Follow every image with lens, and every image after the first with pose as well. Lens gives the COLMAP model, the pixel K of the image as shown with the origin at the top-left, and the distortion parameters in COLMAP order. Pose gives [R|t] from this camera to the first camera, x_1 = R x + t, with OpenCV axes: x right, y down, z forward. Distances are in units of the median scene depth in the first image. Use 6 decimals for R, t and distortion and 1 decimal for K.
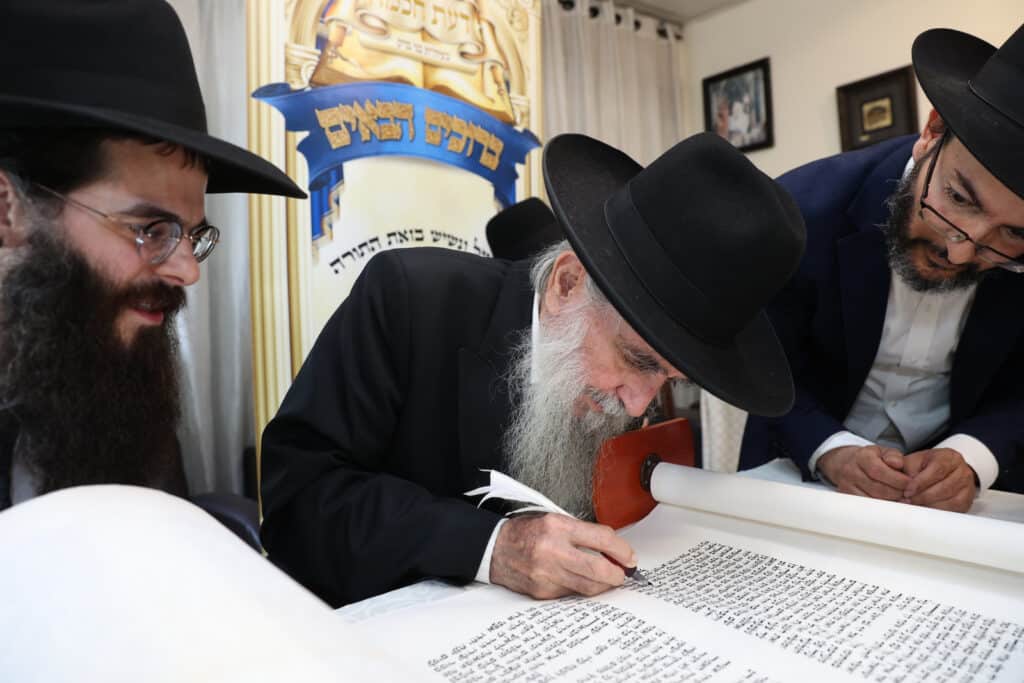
lens RADIAL K [[670.2, 0, 495.5], [0, 670.2, 351.5], [0, 0, 1]] dist [-0.090684, 0.021314]
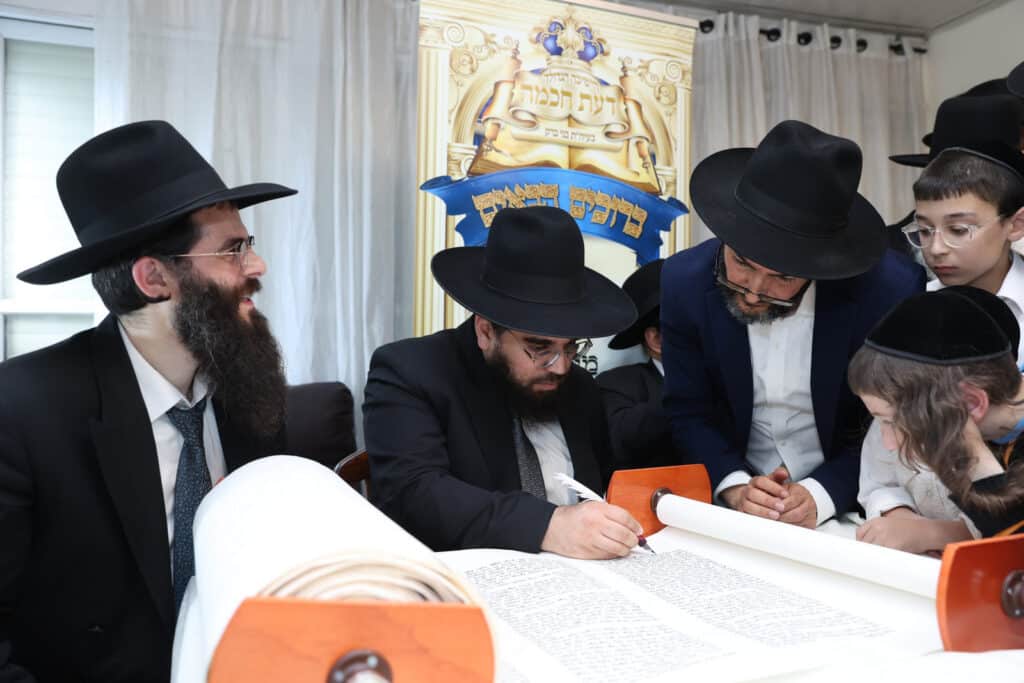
lens RADIAL K [[812.0, 0, 508.3], [0, 812.0, 360.8], [0, 0, 1]] dist [-0.057177, 0.035004]
pose [[0.953140, 0.032131, -0.300817, 0.222258], [-0.048103, 0.997790, -0.045840, -0.001664], [0.298679, 0.058163, 0.952580, -0.338253]]
